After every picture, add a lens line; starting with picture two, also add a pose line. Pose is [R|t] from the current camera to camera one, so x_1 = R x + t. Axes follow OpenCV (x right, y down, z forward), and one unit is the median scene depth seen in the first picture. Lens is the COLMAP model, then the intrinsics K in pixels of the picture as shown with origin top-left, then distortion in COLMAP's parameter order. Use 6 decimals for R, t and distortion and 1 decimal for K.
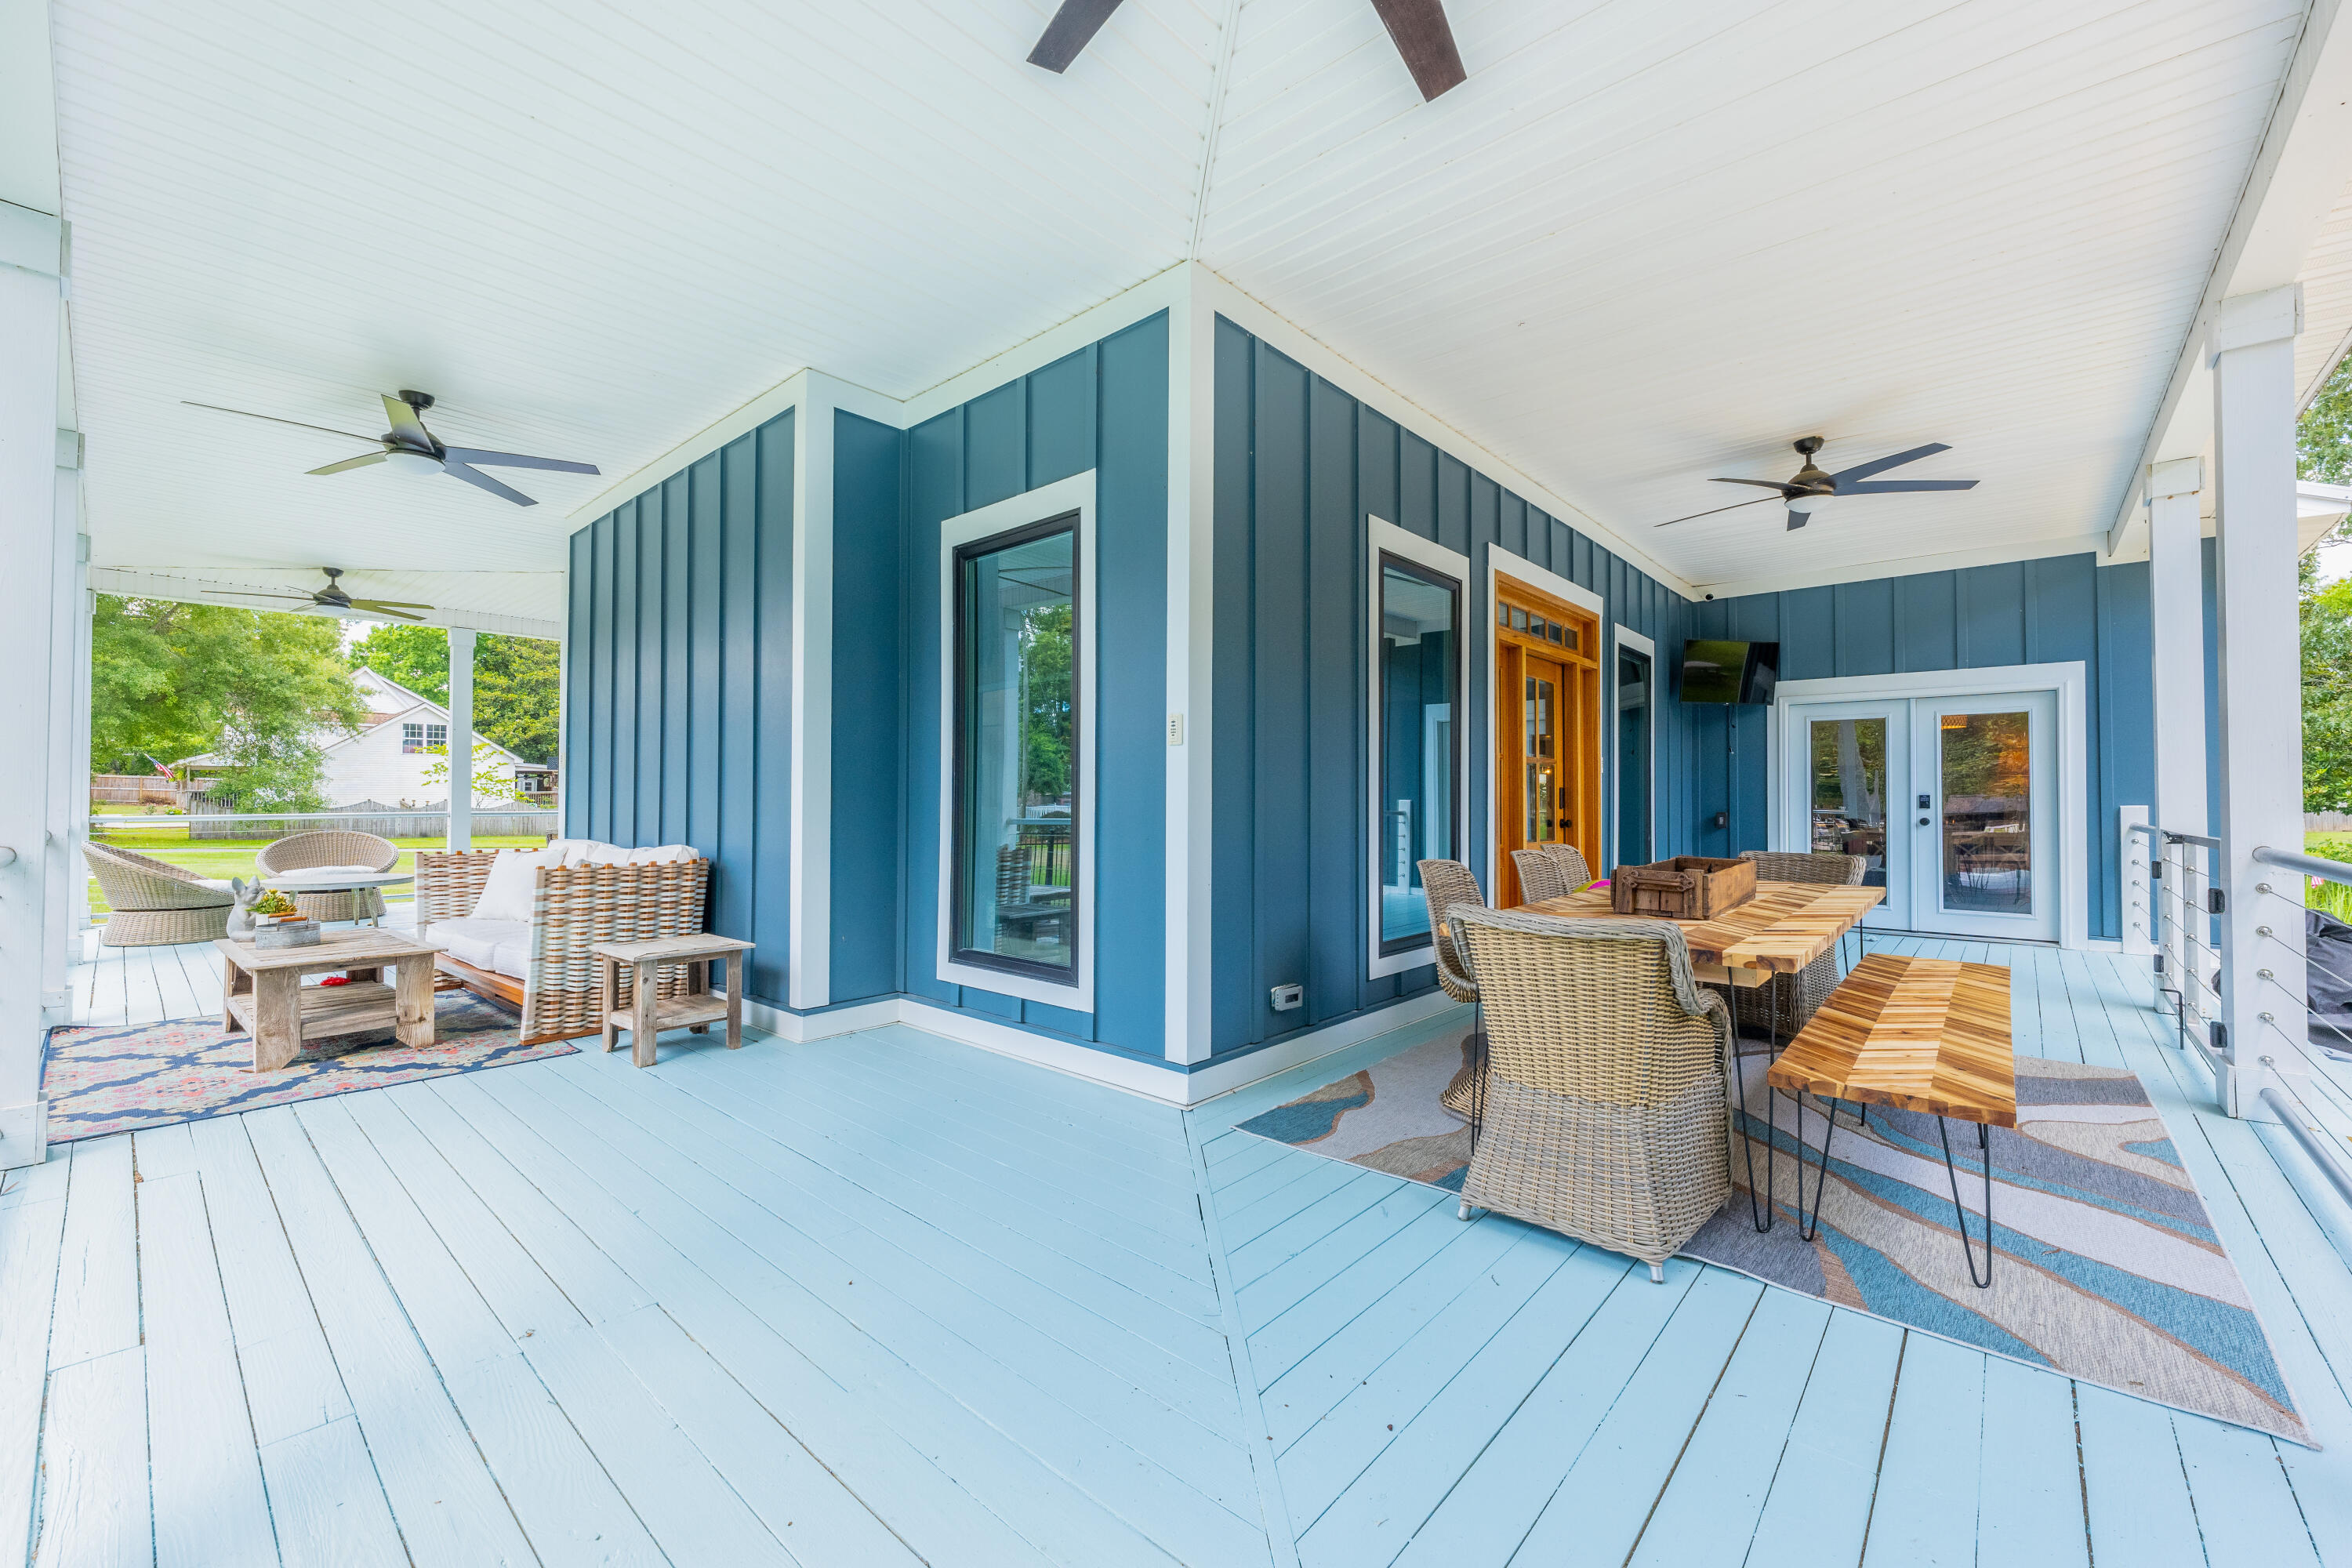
lens RADIAL K [[949.7, 0, 1176.3], [0, 949.7, 782.9], [0, 0, 1]] dist [0.003829, -0.000721]
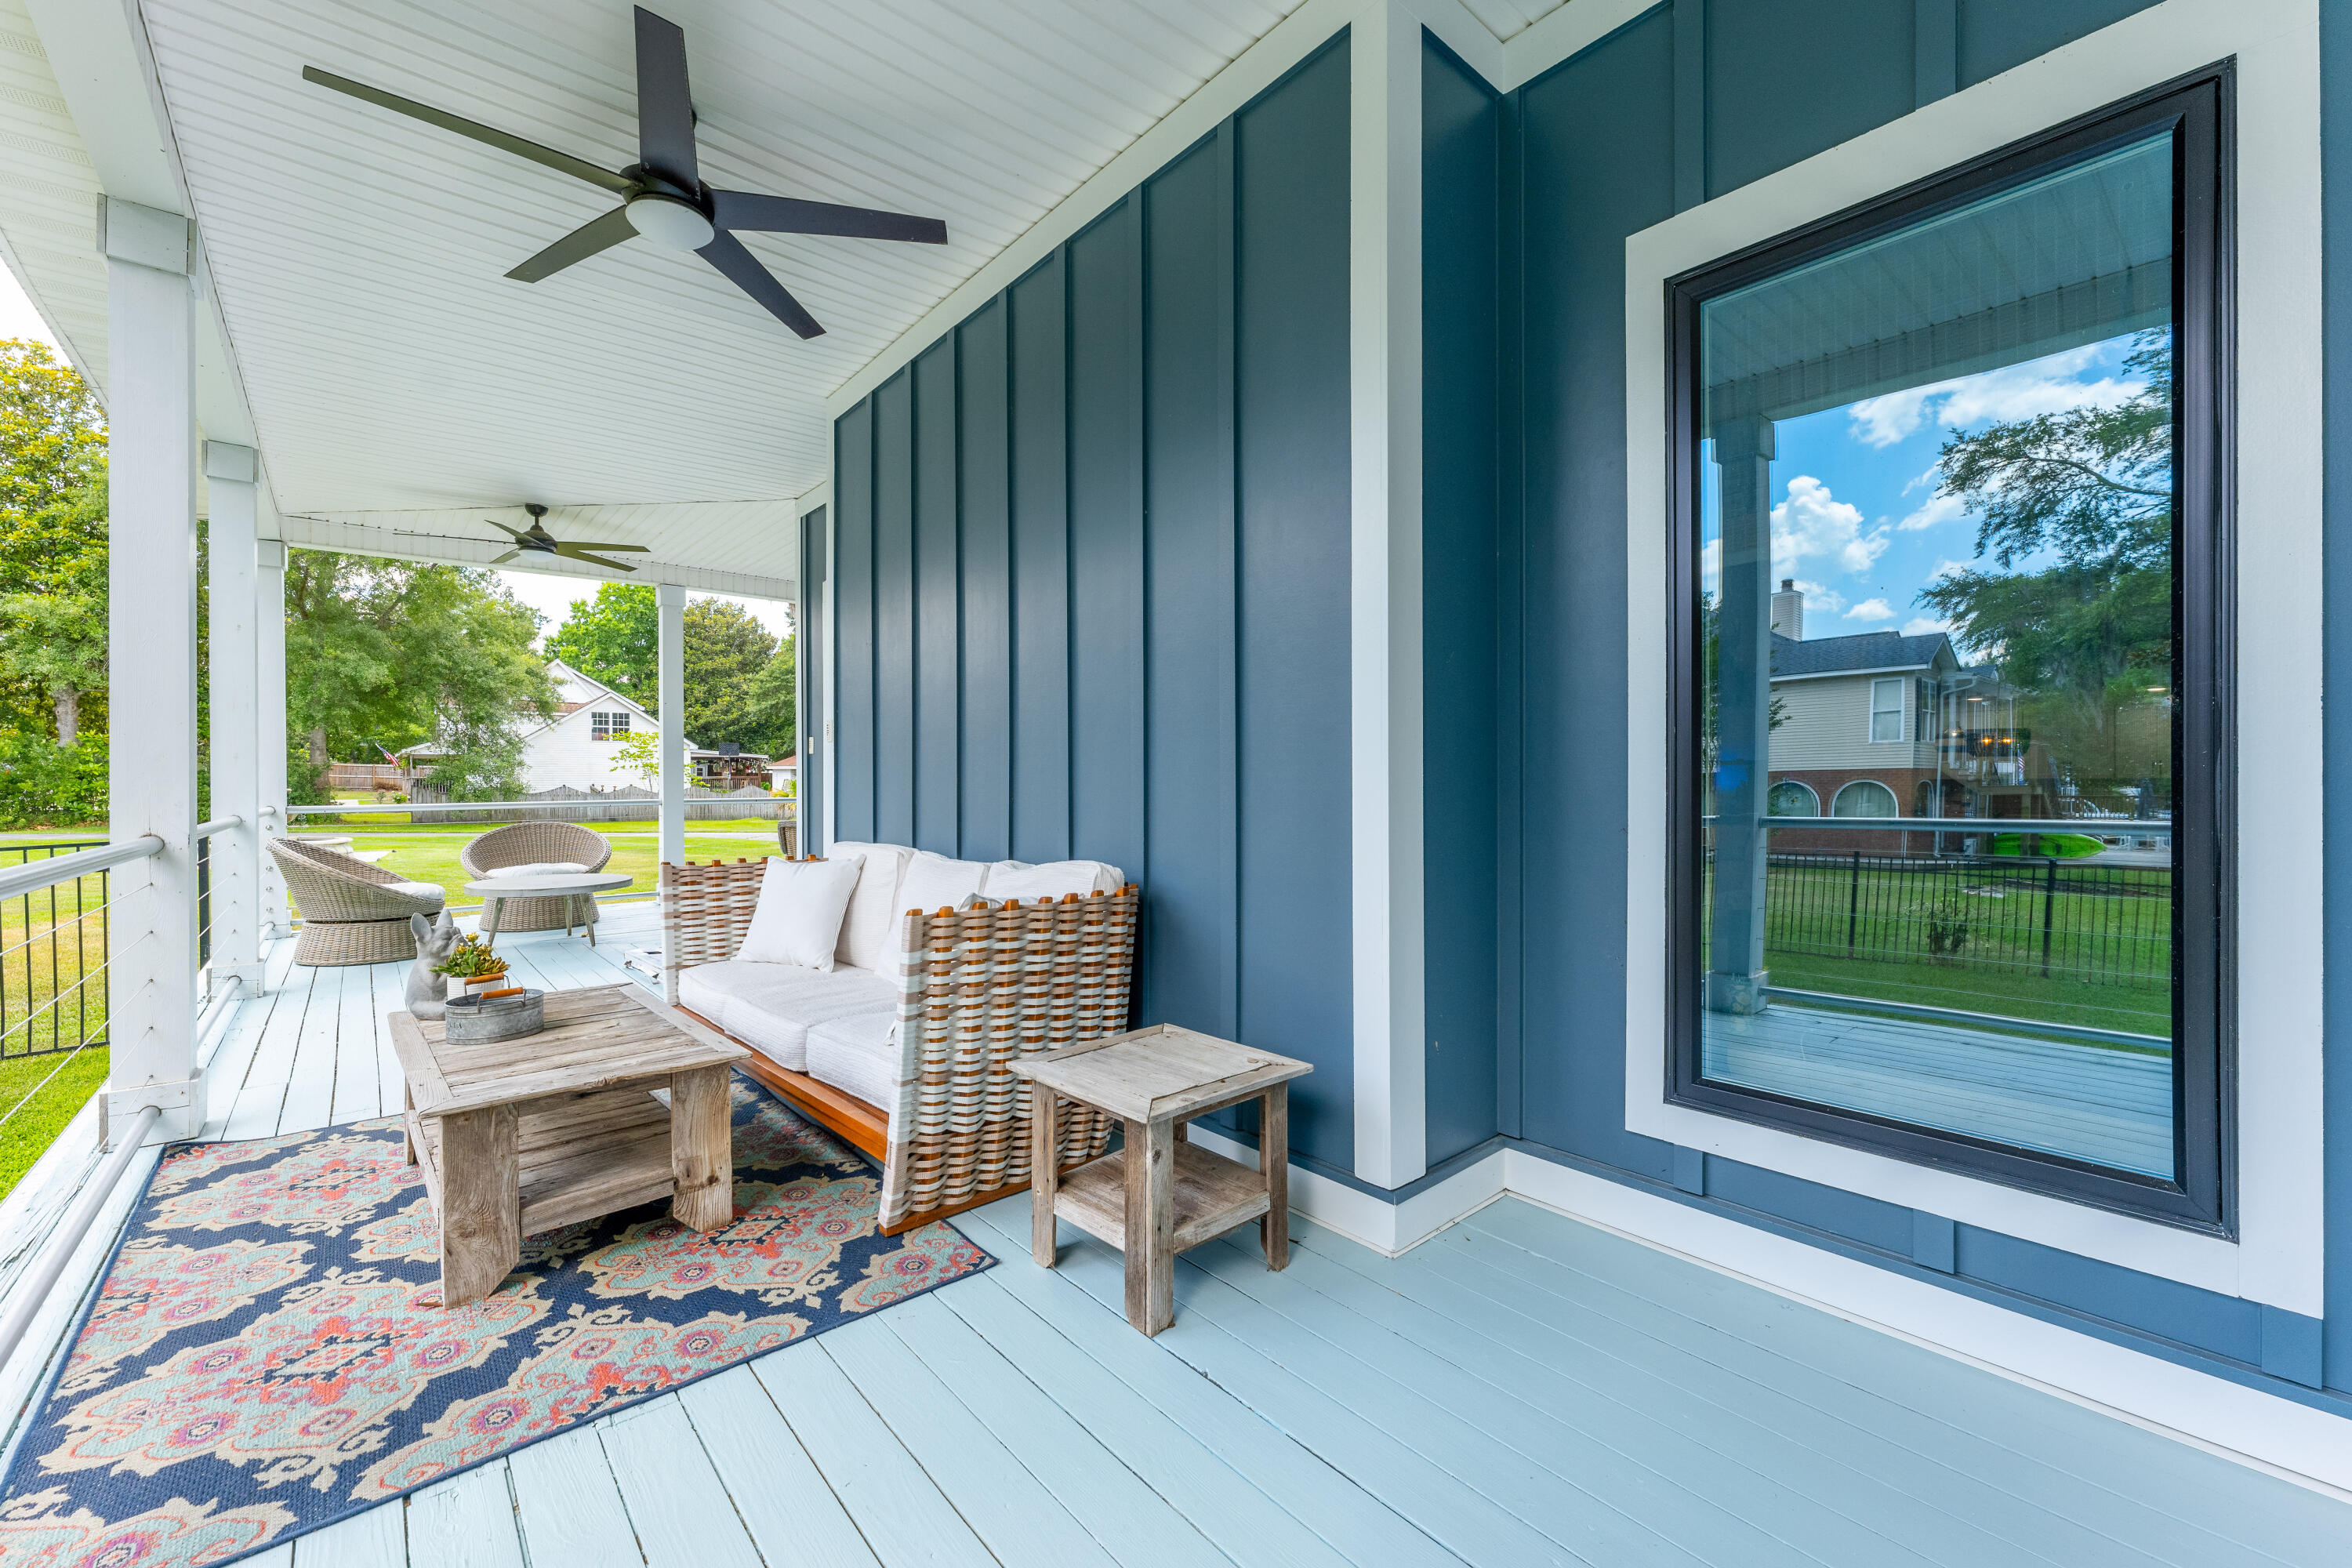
lens RADIAL K [[949.7, 0, 1172.8], [0, 949.7, 781.0], [0, 0, 1]] dist [0.003829, -0.000721]
pose [[0.991404, -0.005674, -0.130716, -0.442203], [0.007928, 0.999829, 0.016726, 0.007204], [0.130599, -0.017618, 0.991279, 0.476887]]
